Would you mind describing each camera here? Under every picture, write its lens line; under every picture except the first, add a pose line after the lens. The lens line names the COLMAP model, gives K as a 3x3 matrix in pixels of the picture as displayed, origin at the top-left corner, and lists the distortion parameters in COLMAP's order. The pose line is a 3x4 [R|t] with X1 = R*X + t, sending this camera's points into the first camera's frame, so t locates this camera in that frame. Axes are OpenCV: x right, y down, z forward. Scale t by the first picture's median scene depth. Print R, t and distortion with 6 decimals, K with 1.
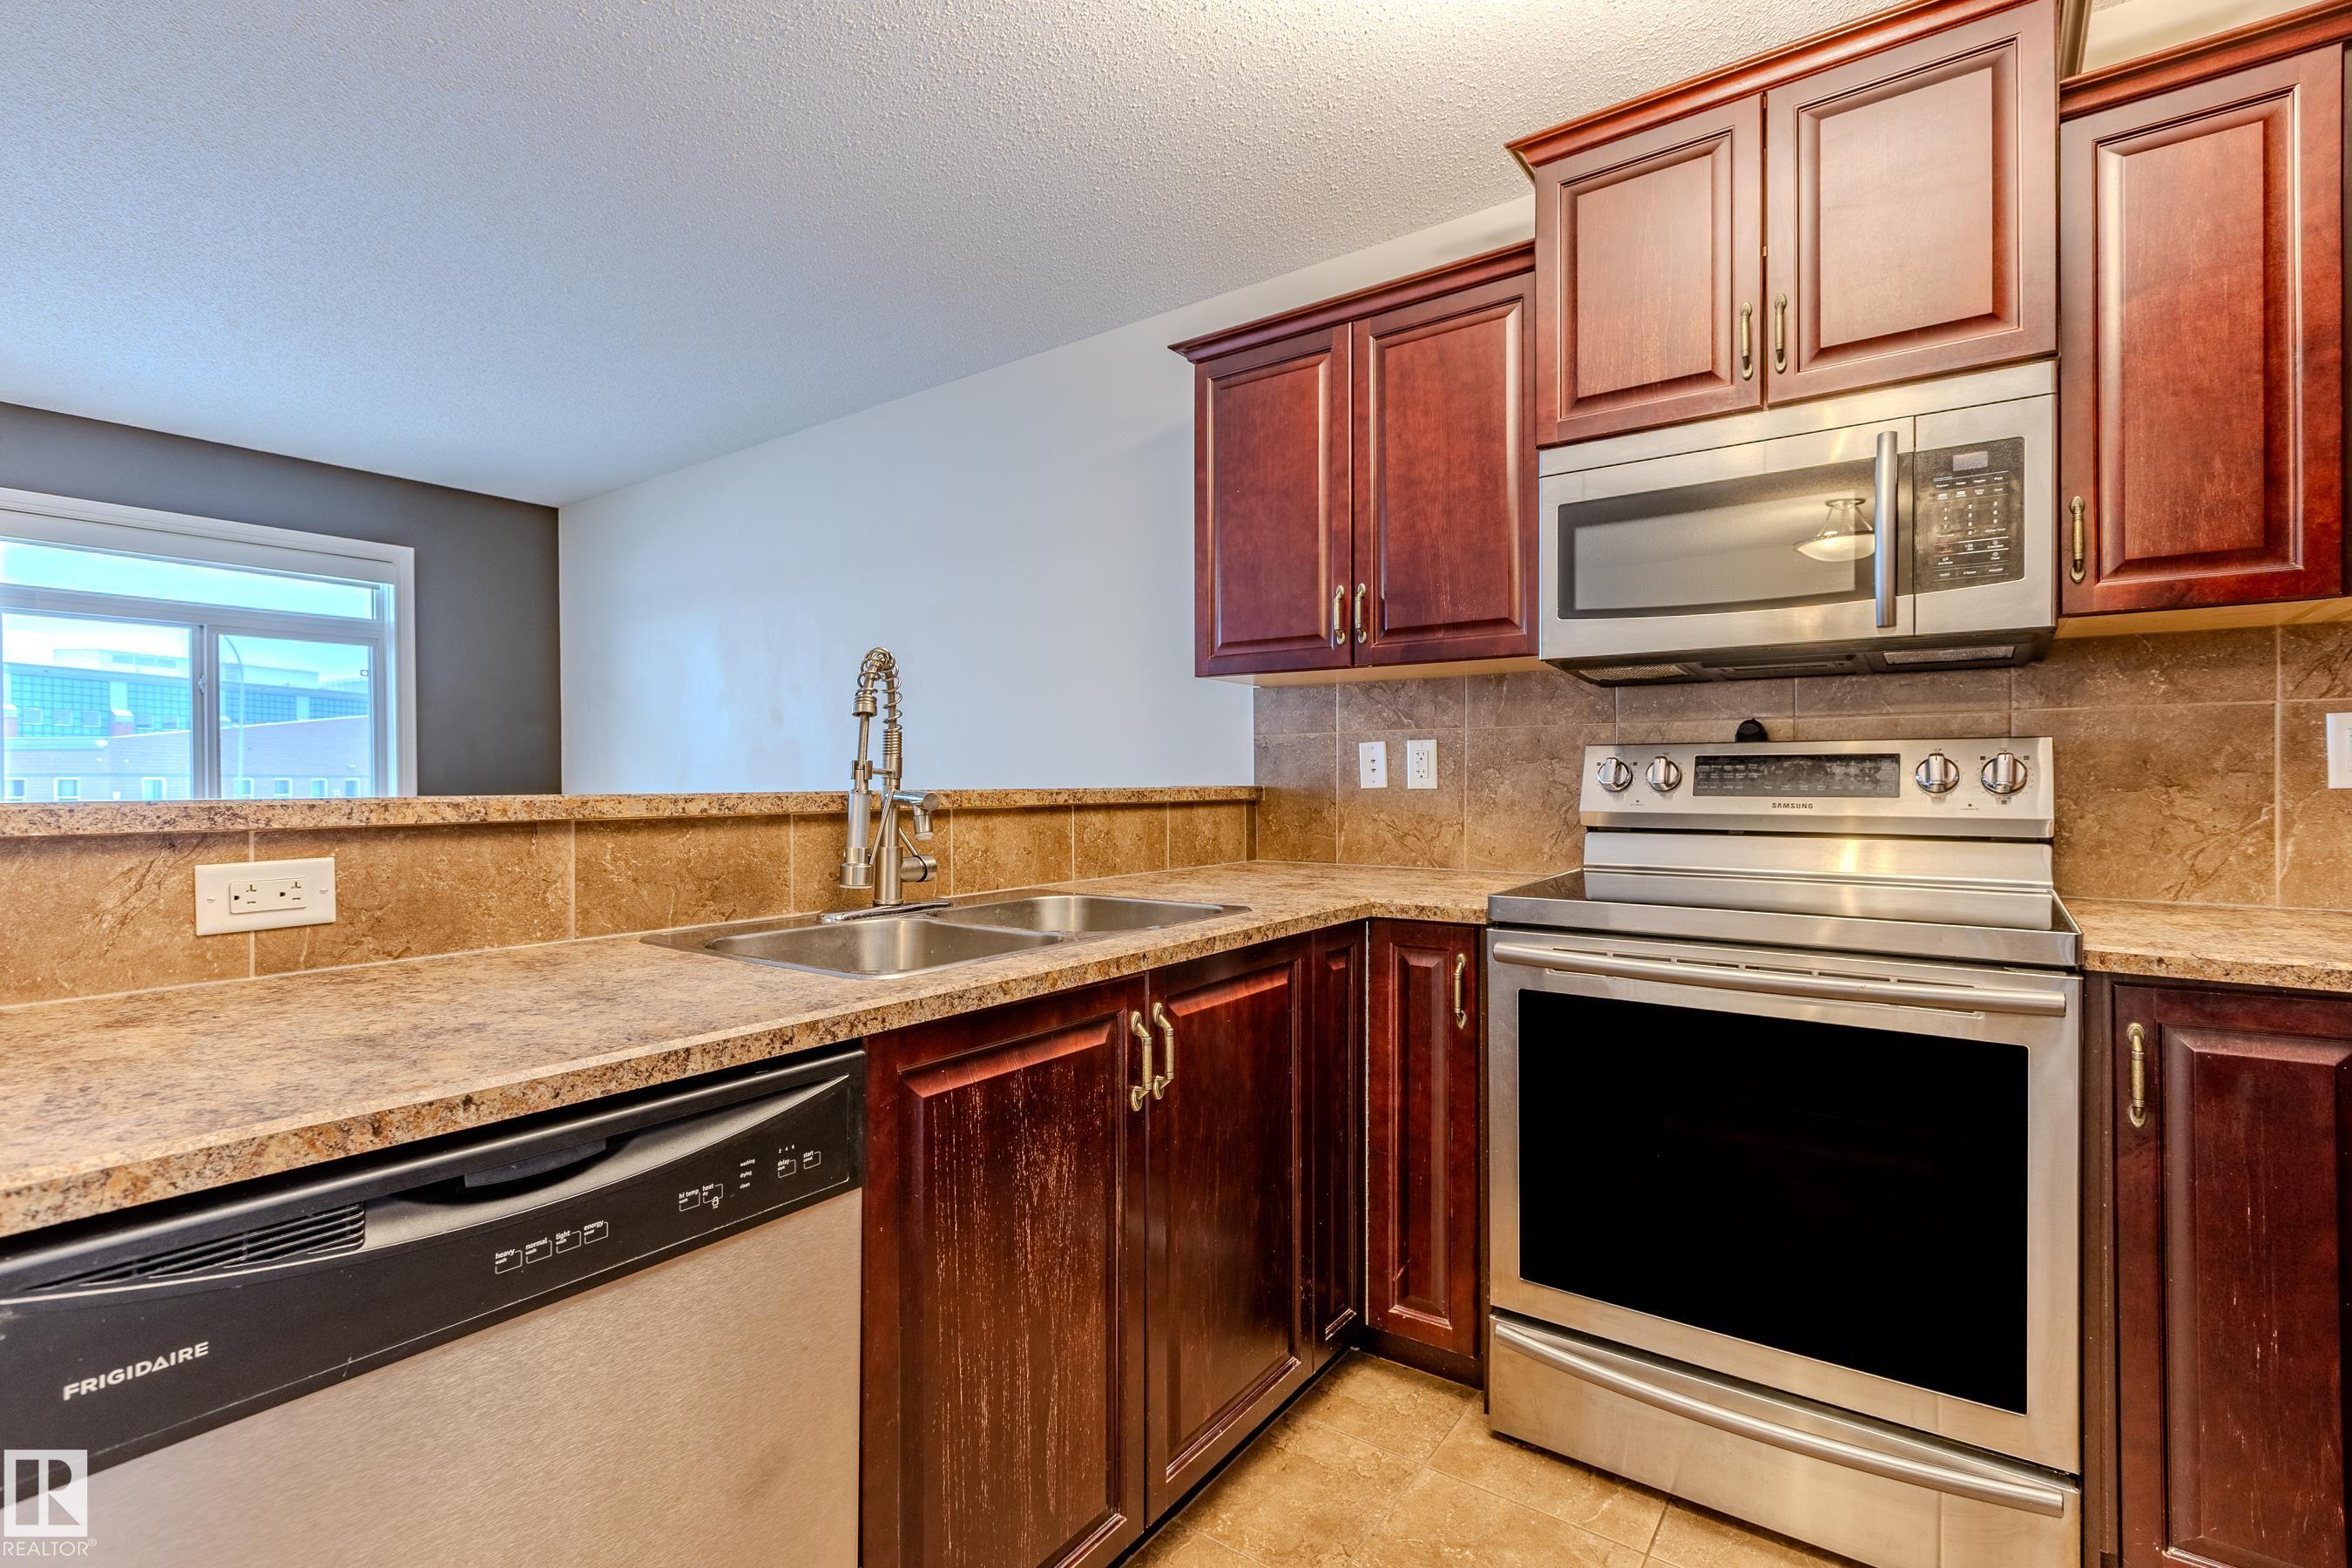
lens RADIAL K [[1098.3, 0, 1127.8], [0, 1098.3, 781.8], [0, 0, 1]] dist [0.001783, -0.000179]
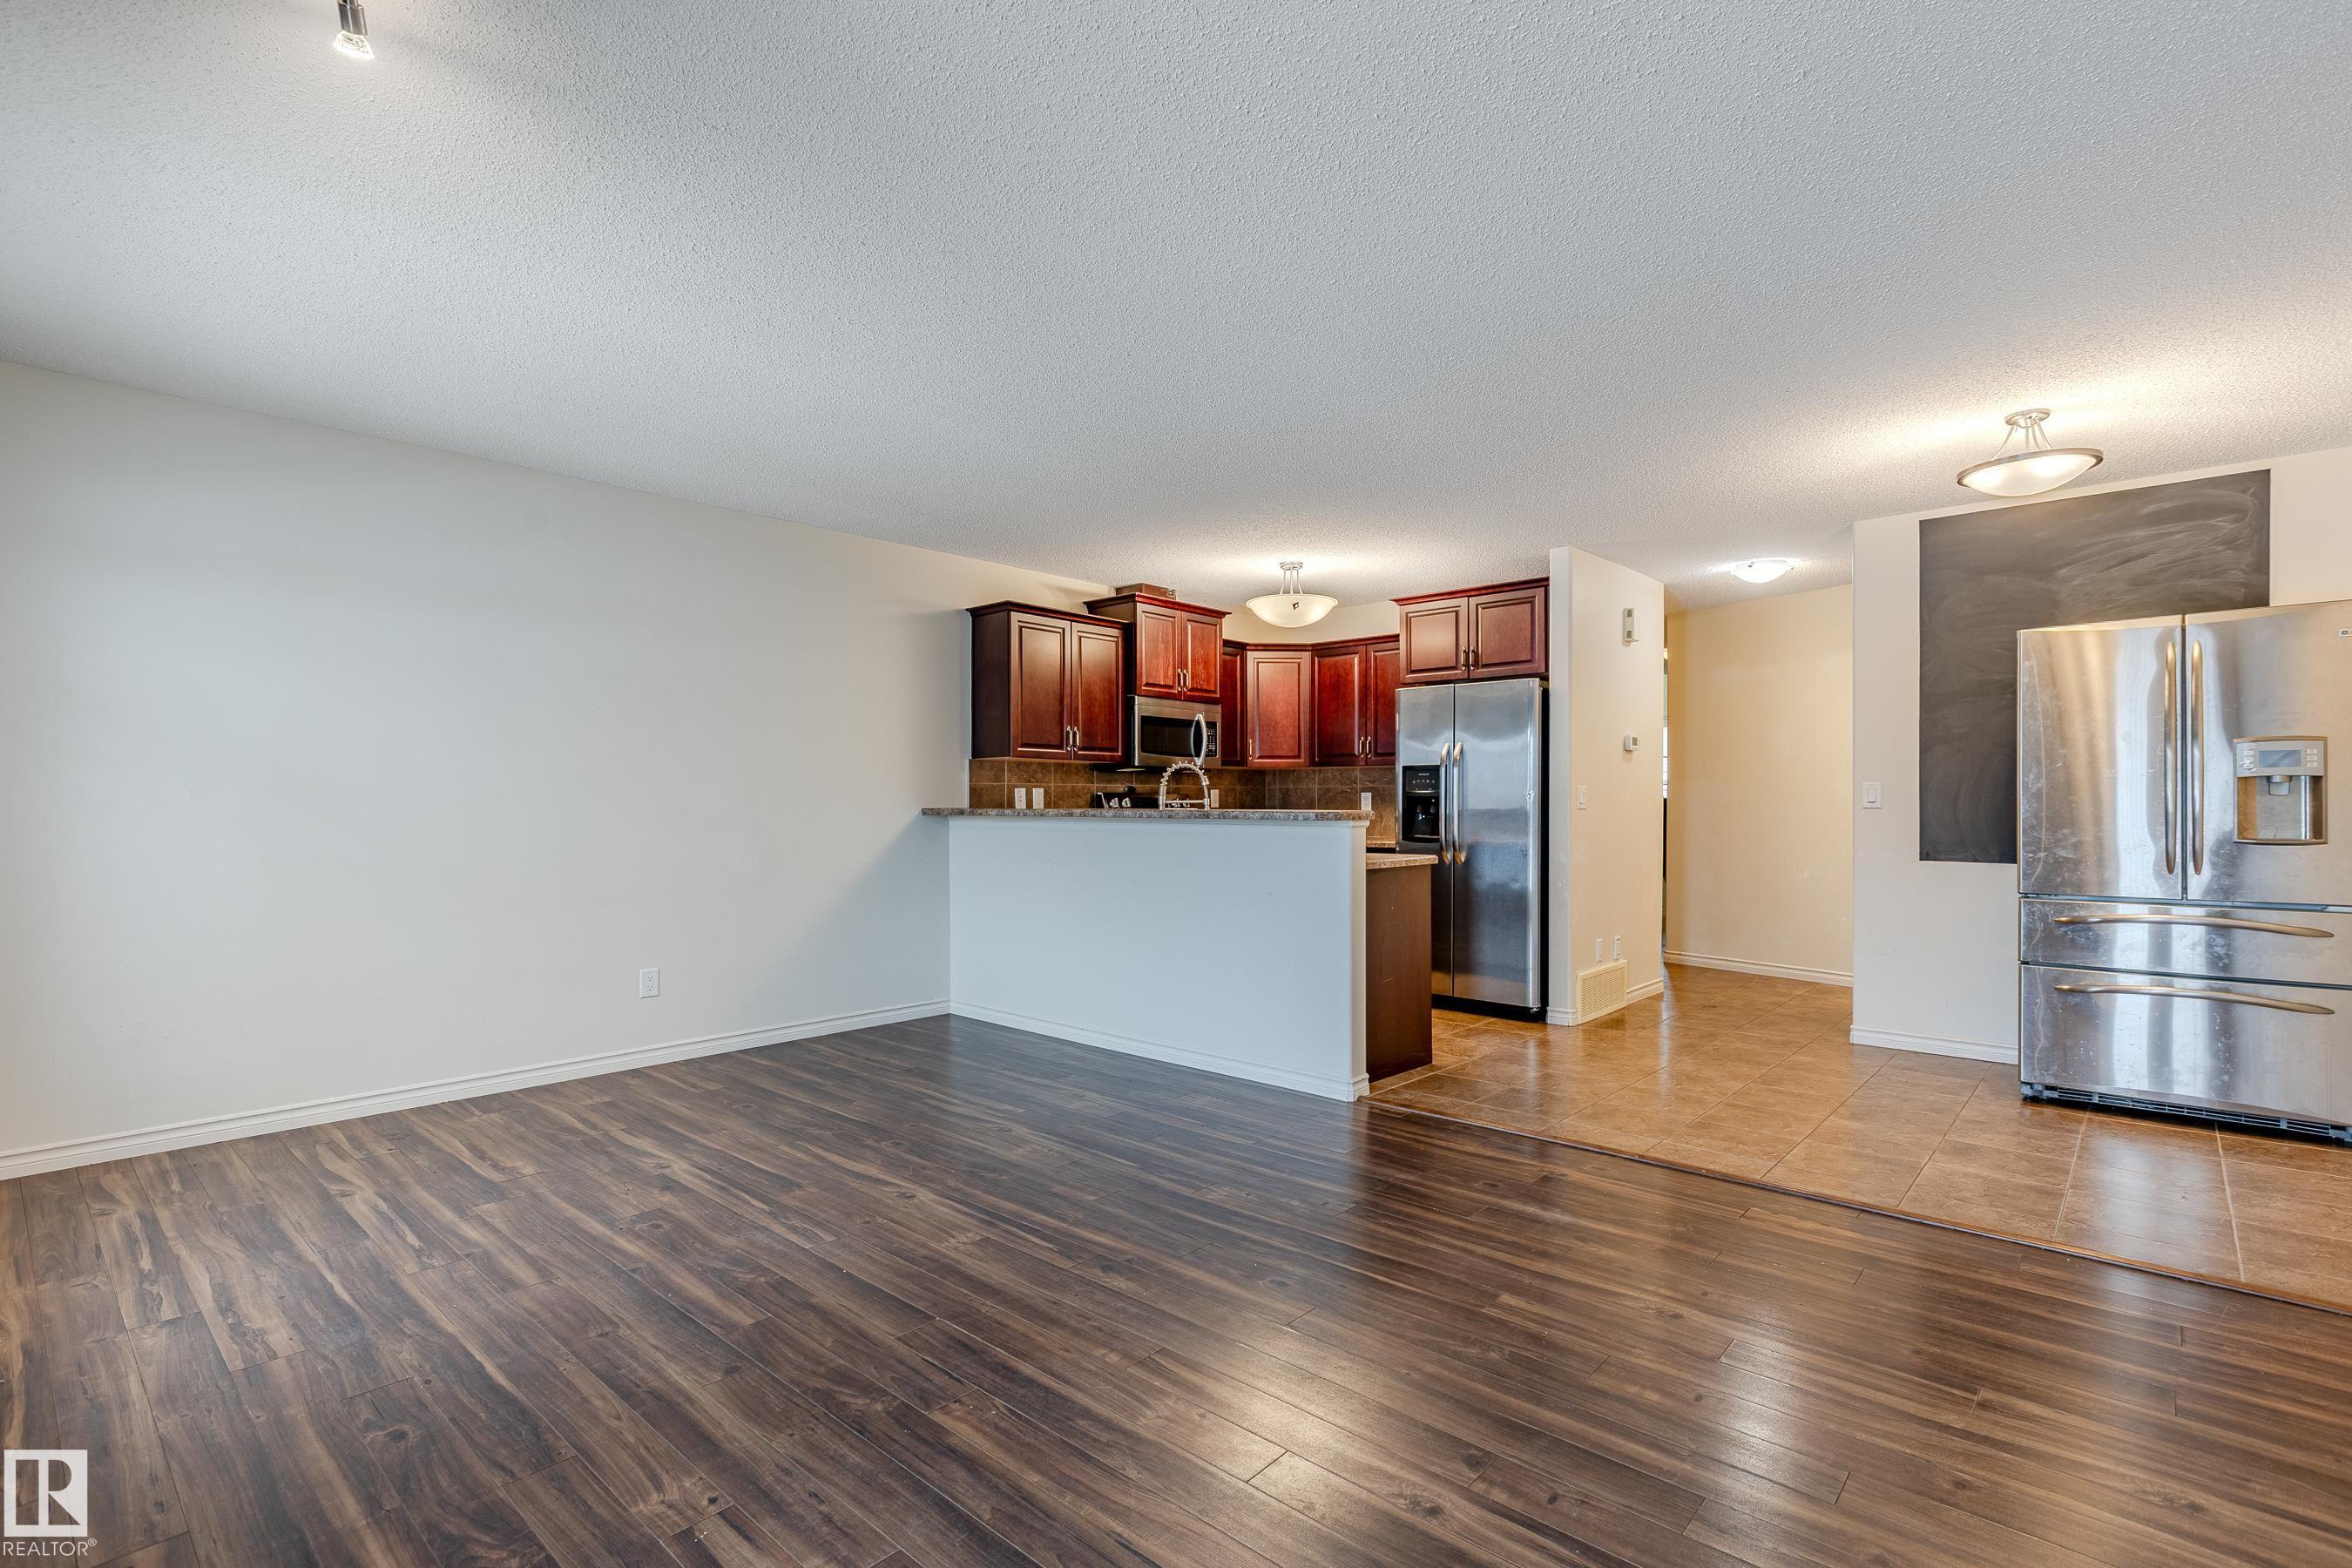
lens RADIAL K [[1078.6, 0, 1168.3], [0, 1078.6, 788.0], [0, 0, 1]] dist [0.002735, 0.000200]
pose [[0.091299, 0.014709, 0.995715, -2.616531], [0.002289, 0.999885, -0.014981, -0.002897], [-0.995821, 0.003647, 0.091255, 0.653977]]
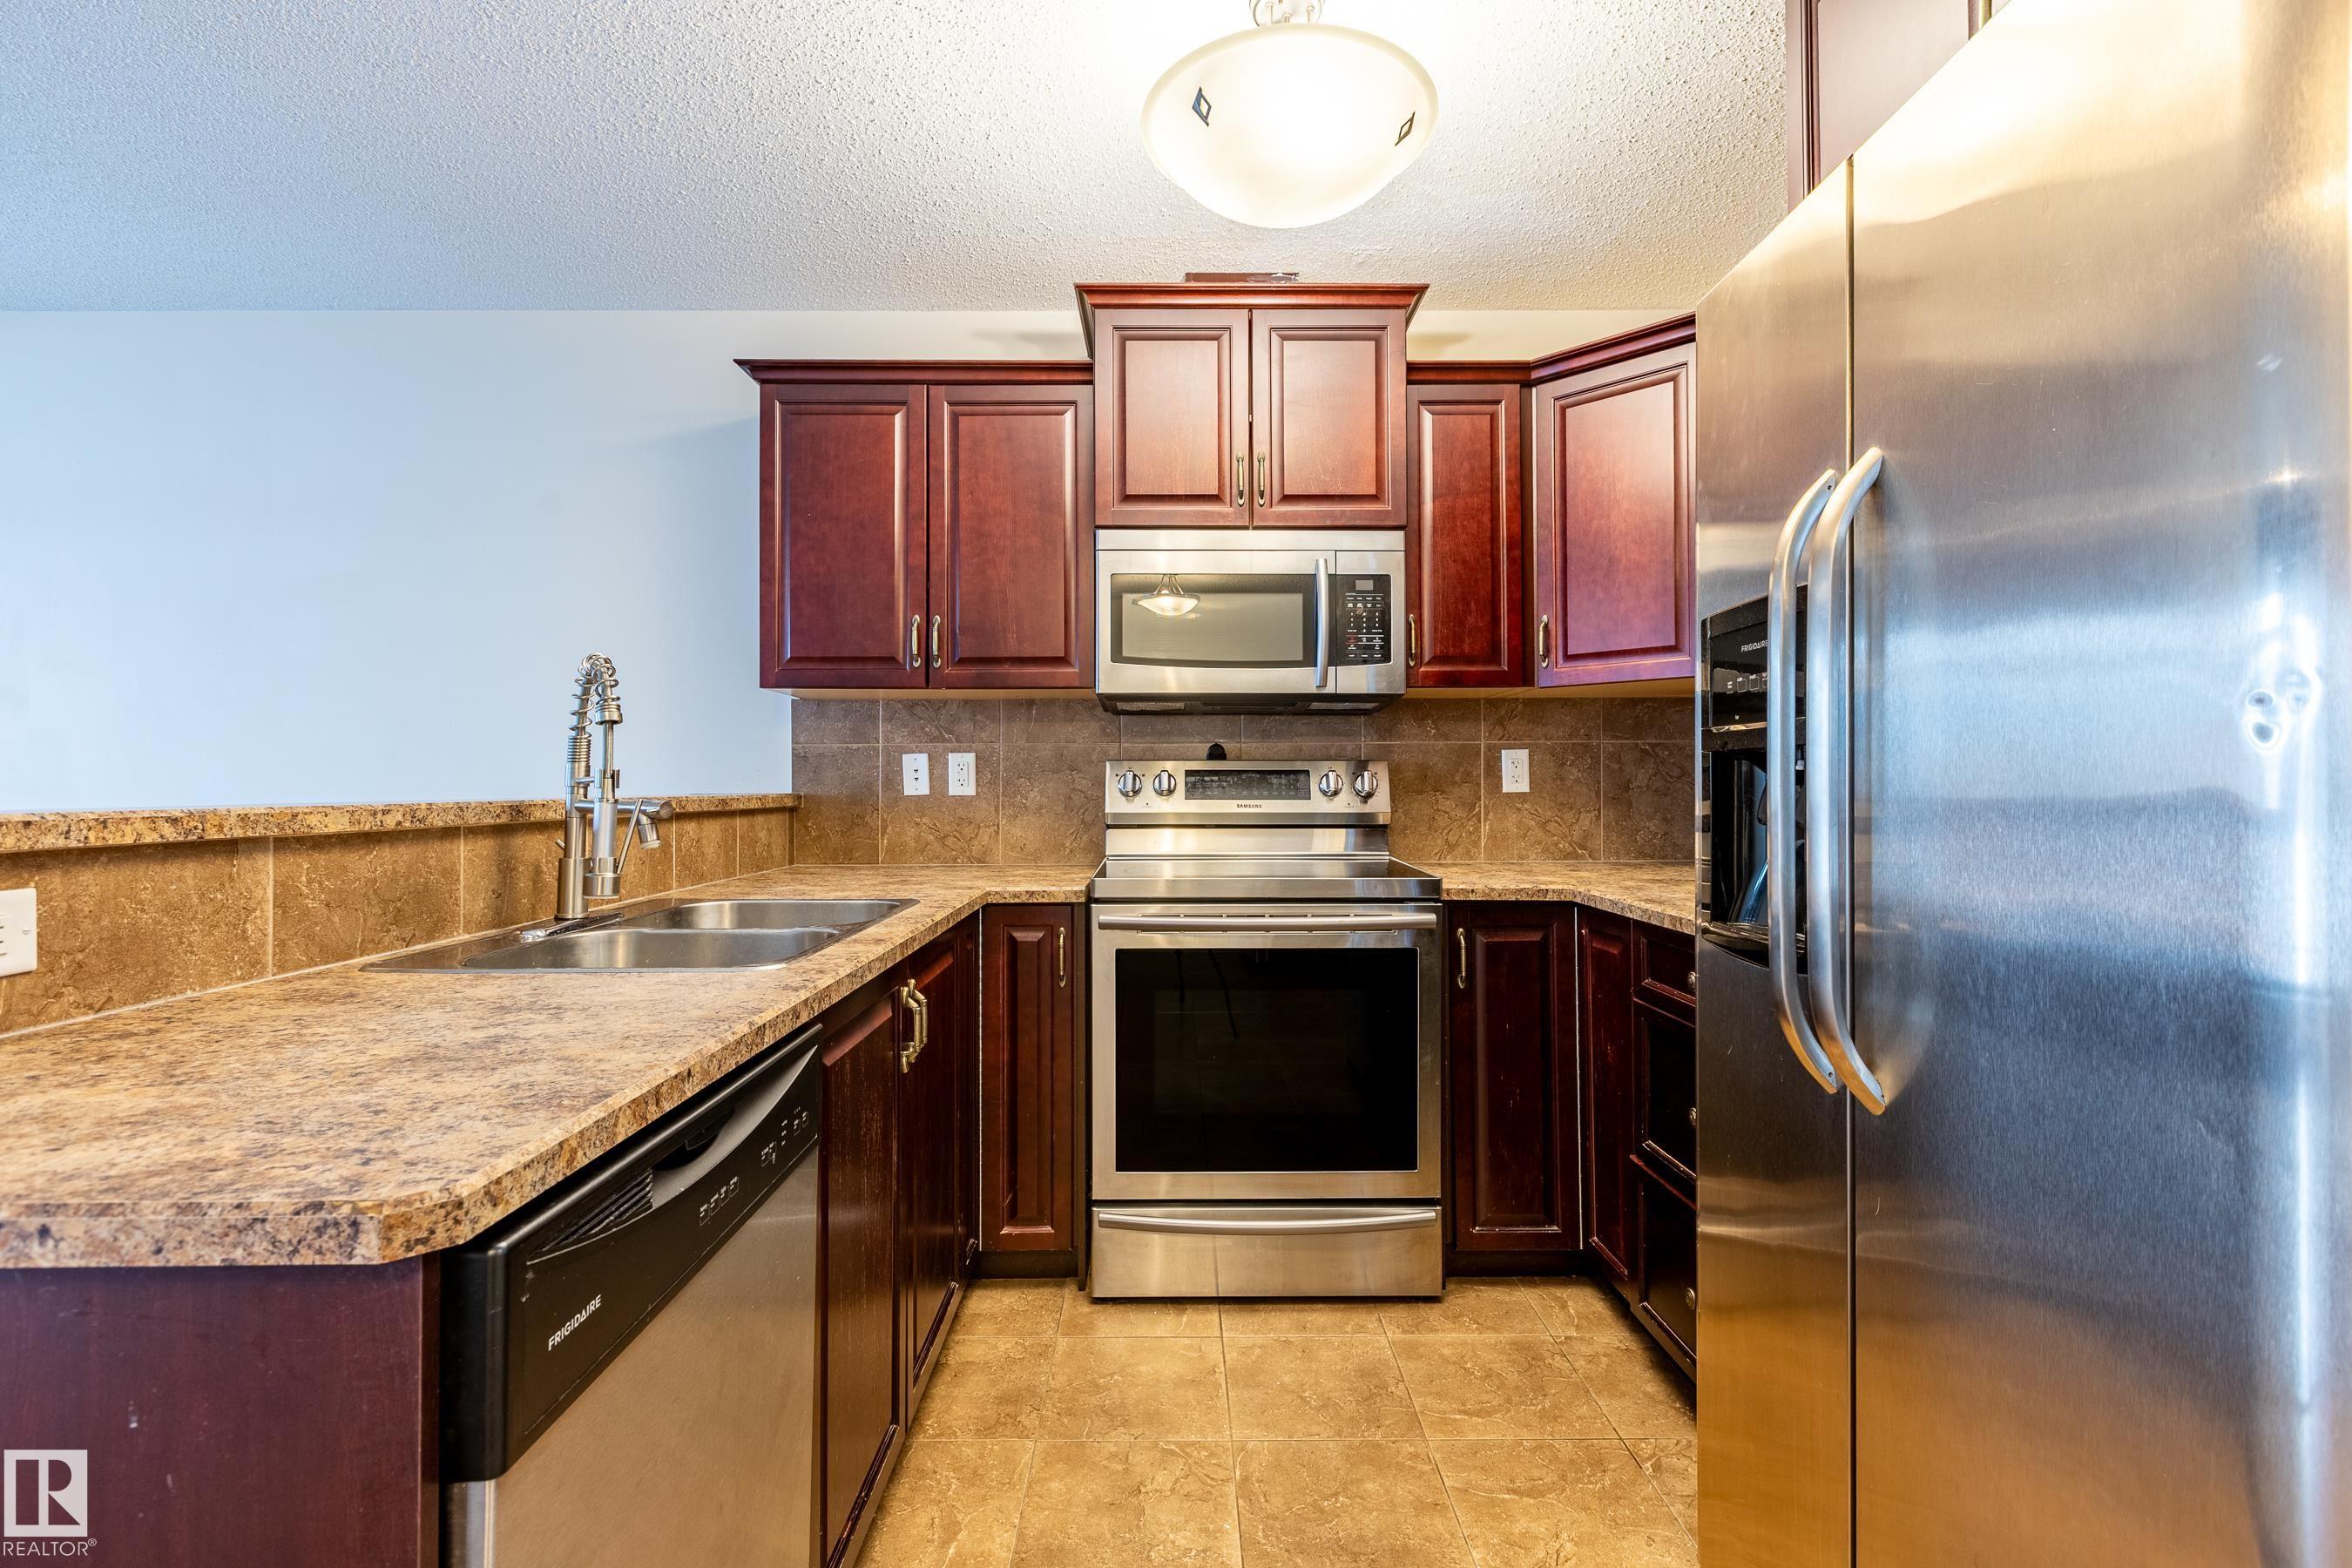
lens RADIAL K [[1115.8, 0, 1186.8], [0, 1115.8, 774.6], [0, 0, 1]] dist [-0.001249, -0.000420]
pose [[0.790325, 0.006453, 0.612653, -0.336479], [0.001235, 0.999926, -0.012125, -0.001282], [-0.612686, 0.010340, 0.790259, -0.083969]]
